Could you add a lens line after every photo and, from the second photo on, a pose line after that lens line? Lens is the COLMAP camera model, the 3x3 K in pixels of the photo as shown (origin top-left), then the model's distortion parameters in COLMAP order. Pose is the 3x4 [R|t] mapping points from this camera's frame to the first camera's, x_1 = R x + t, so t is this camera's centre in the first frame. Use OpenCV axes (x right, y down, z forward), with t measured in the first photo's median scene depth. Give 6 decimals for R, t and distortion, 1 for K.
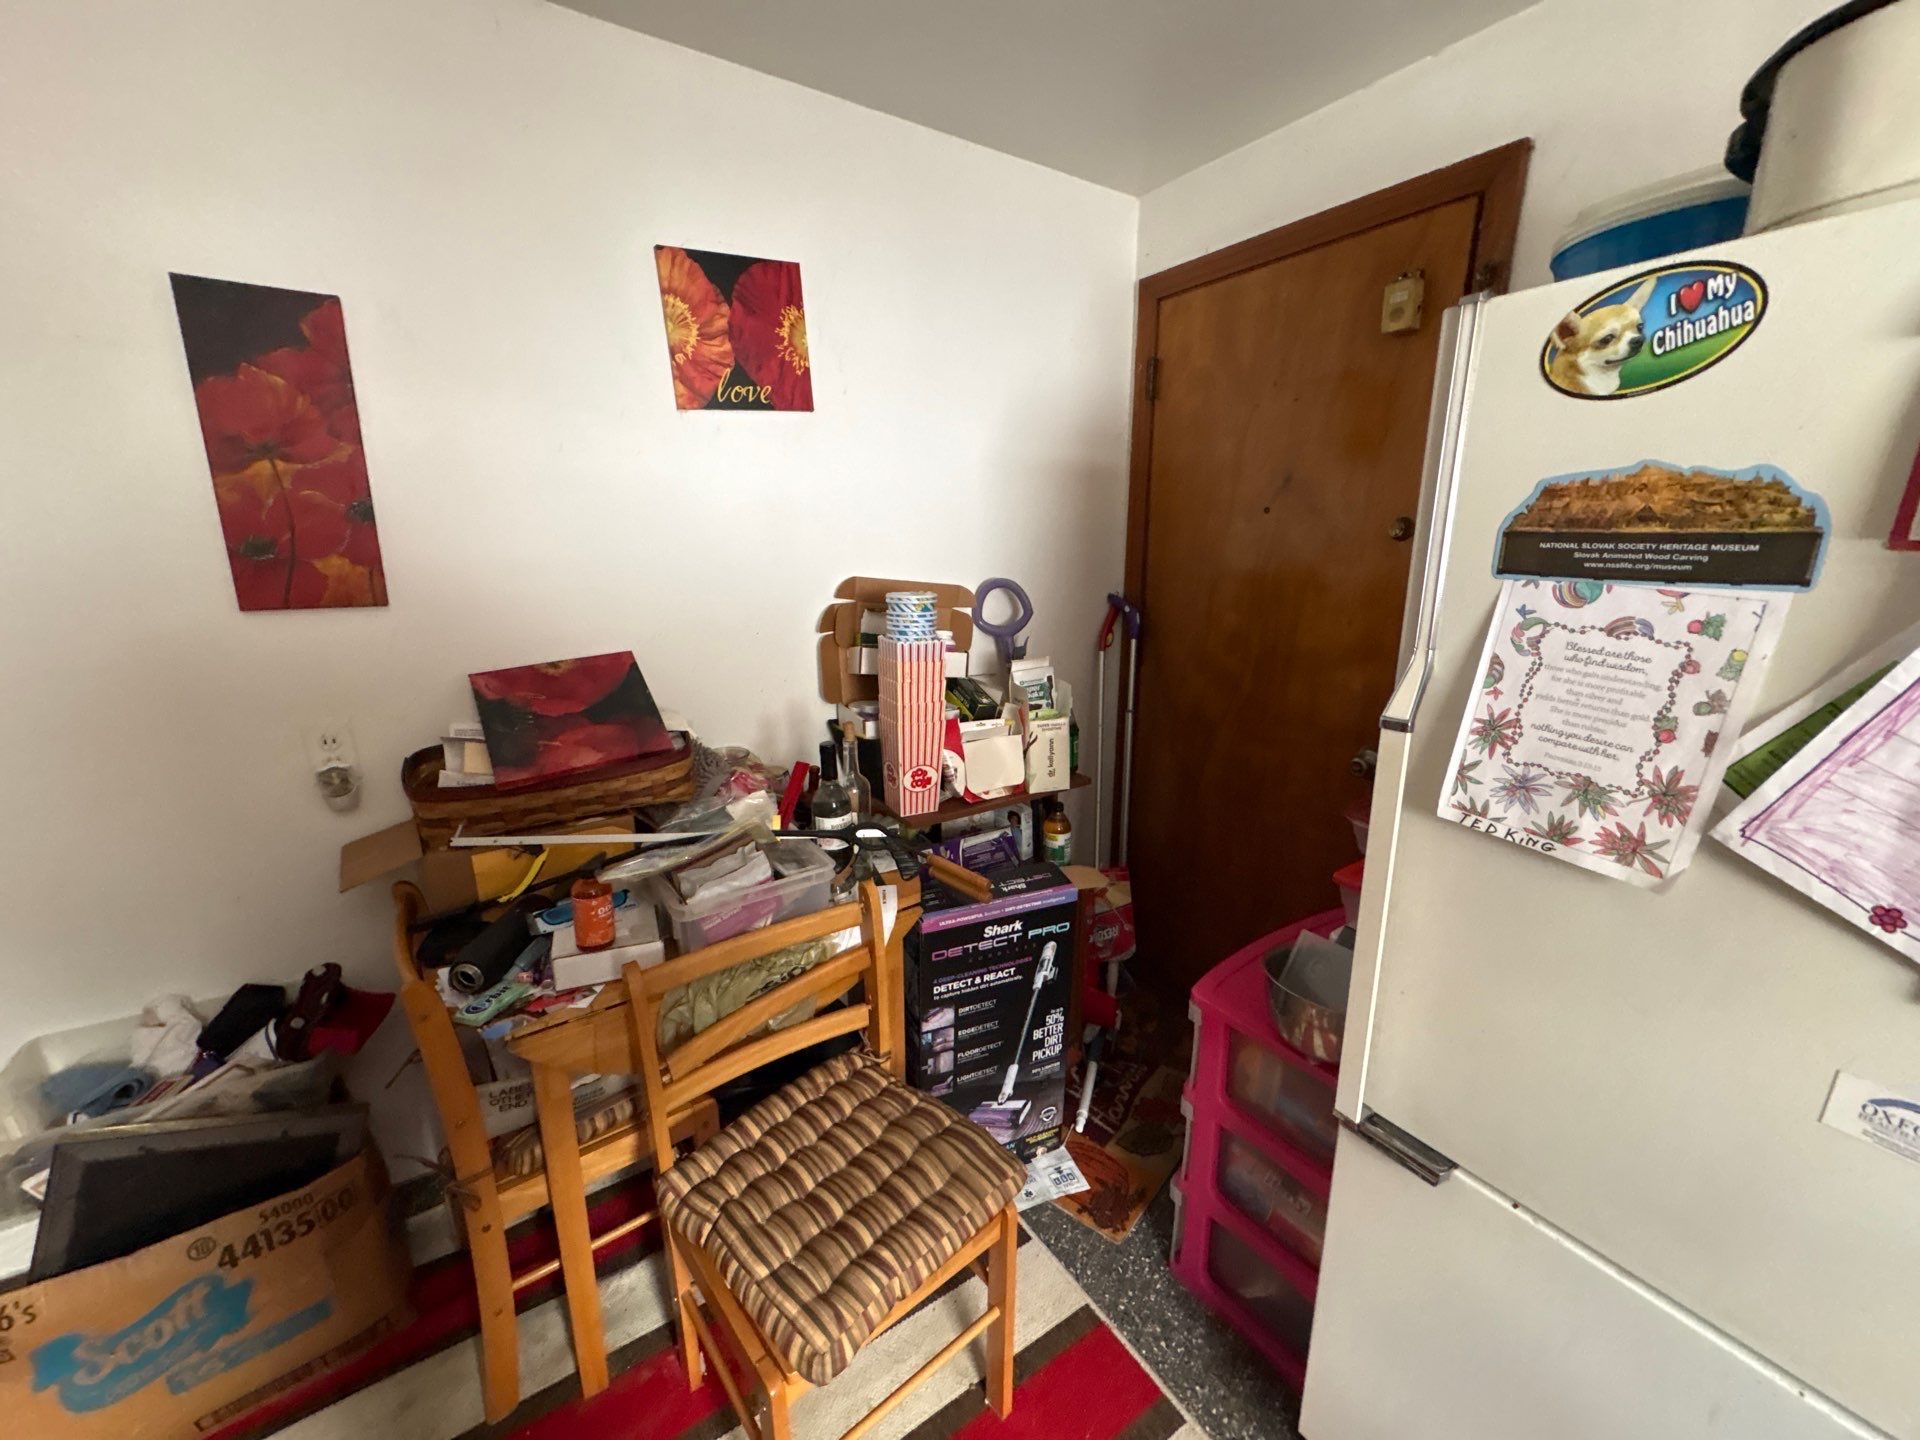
lens RADIAL K [[764.4, 0, 959.0], [0, 764.4, 719.0], [0, 0, 1]] dist [0.000912, -0.000273]
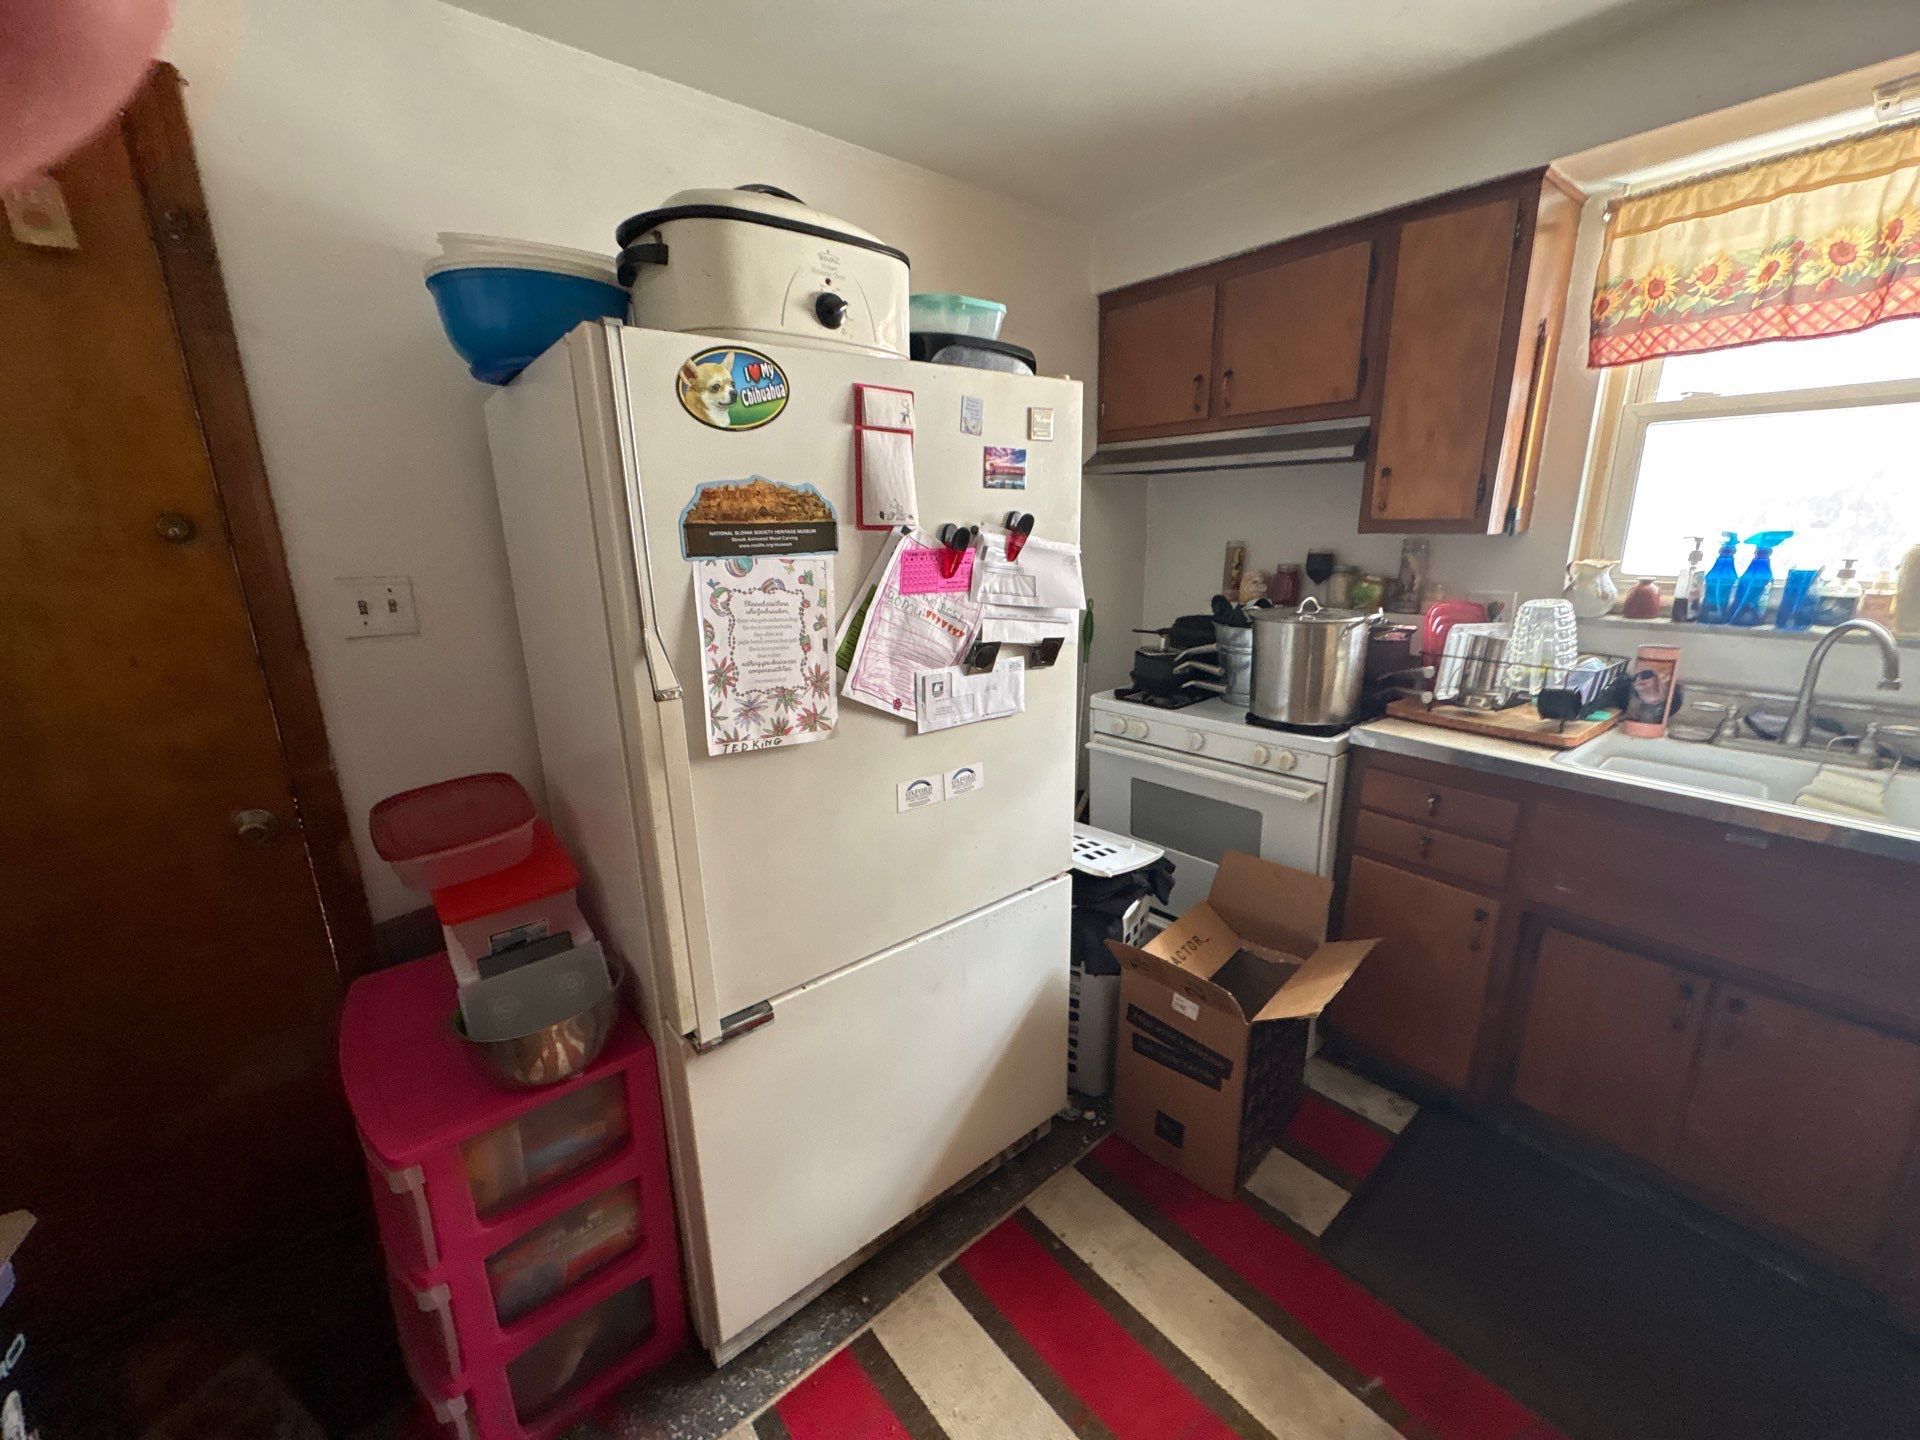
lens RADIAL K [[764.4, 0, 959.0], [0, 764.4, 719.0], [0, 0, 1]] dist [0.000912, -0.000273]
pose [[-0.117023, -0.249616, 0.961248, -0.695214], [0.251151, 0.928999, 0.271817, -0.191090], [-0.960848, 0.273227, -0.046023, 0.776137]]
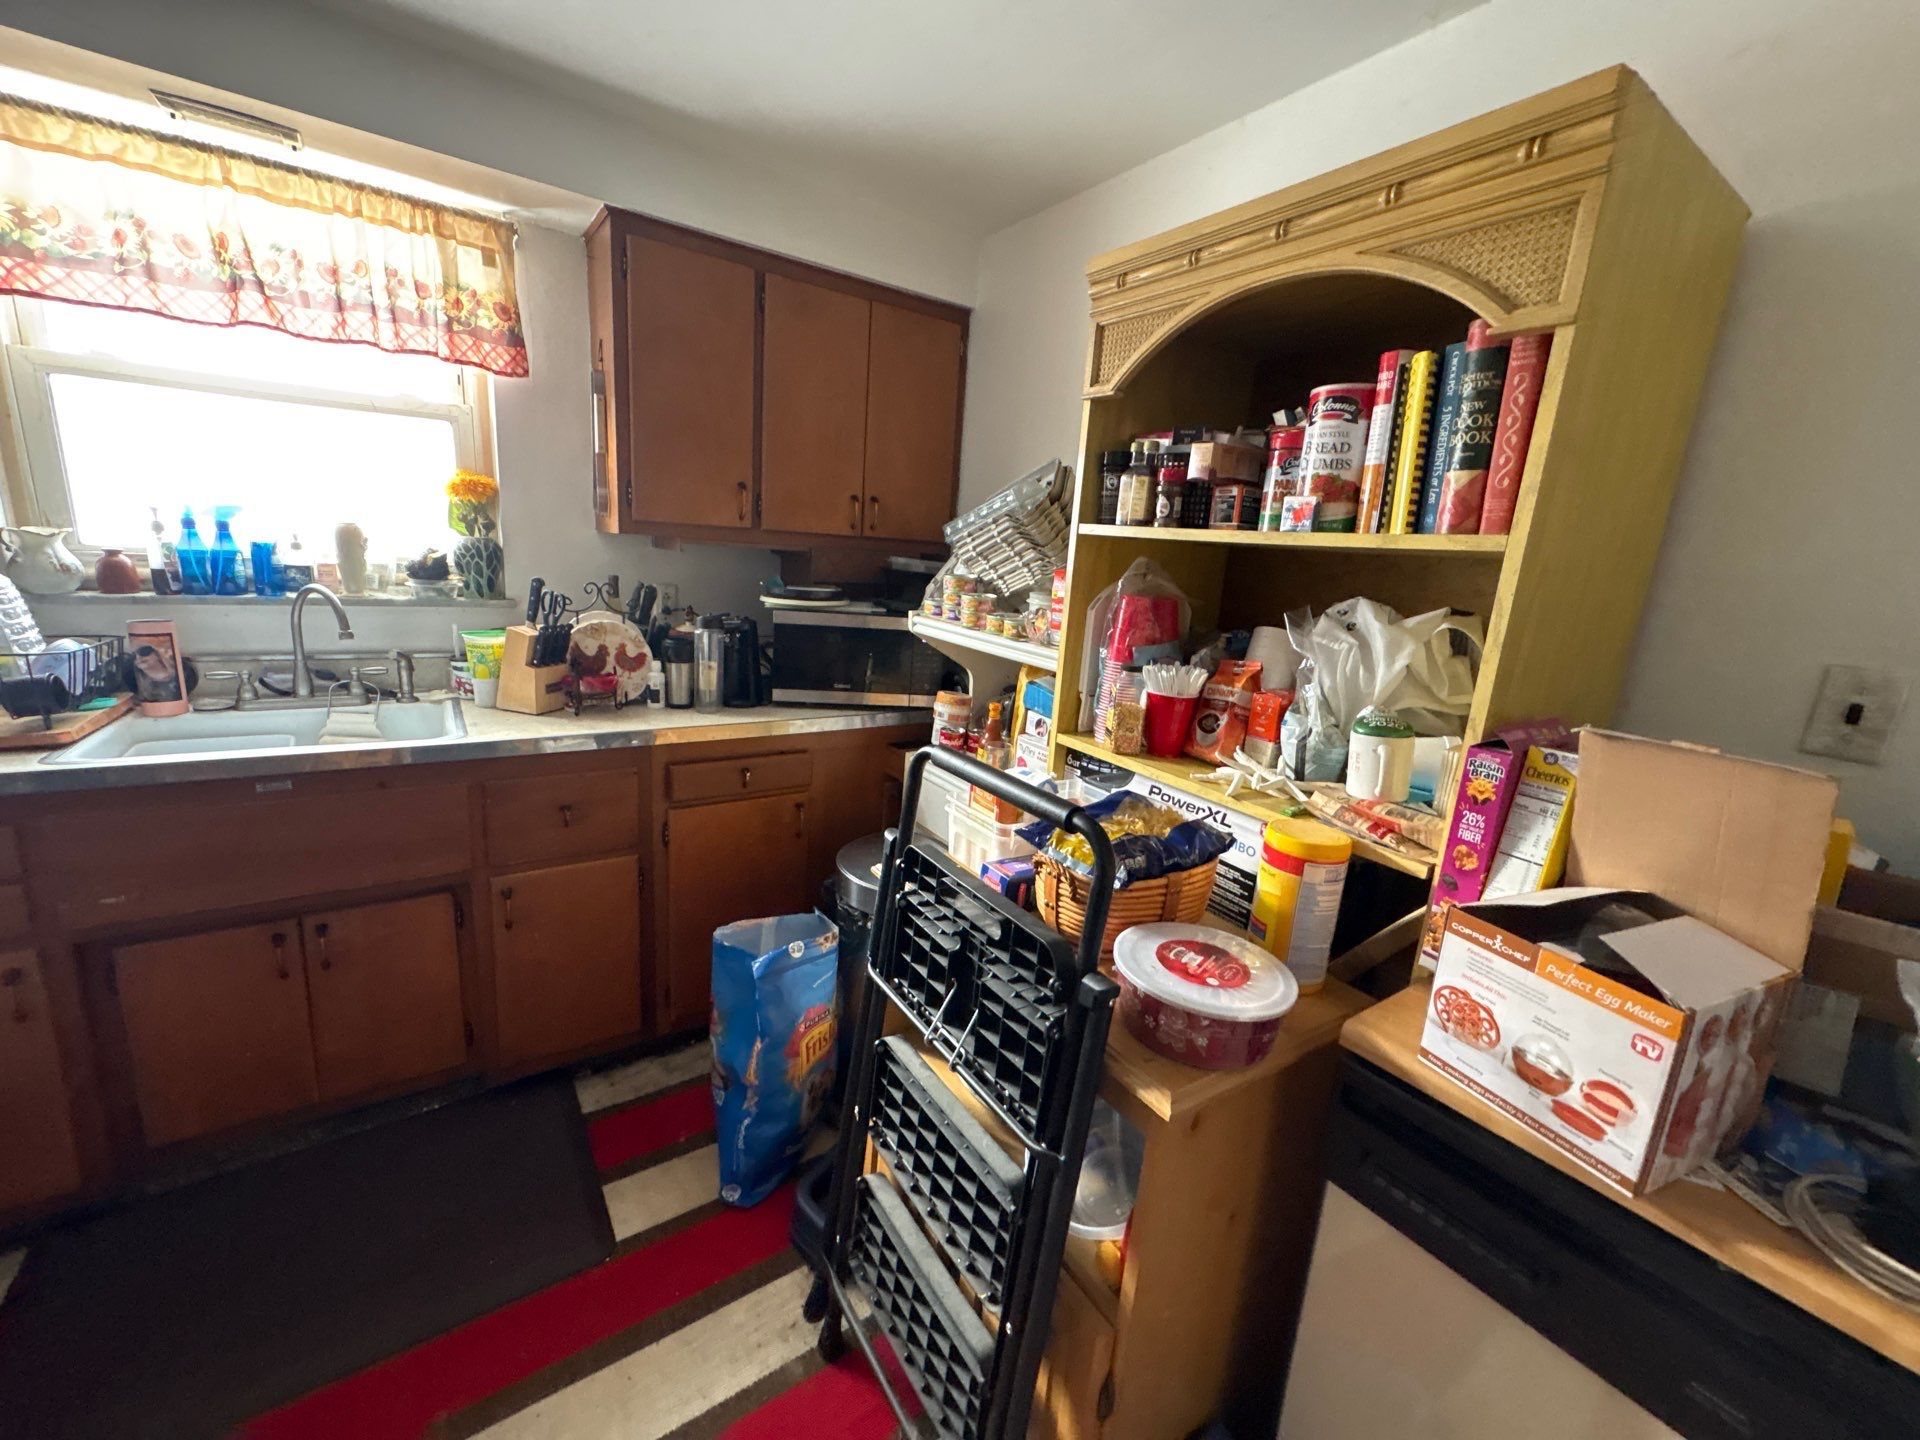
lens RADIAL K [[764.4, 0, 959.0], [0, 764.4, 719.0], [0, 0, 1]] dist [0.000912, -0.000273]
pose [[-0.997147, -0.061977, -0.043097, -0.927314], [-0.074687, 0.892942, 0.443933, -0.126645], [0.010970, 0.445885, -0.895023, 0.687941]]
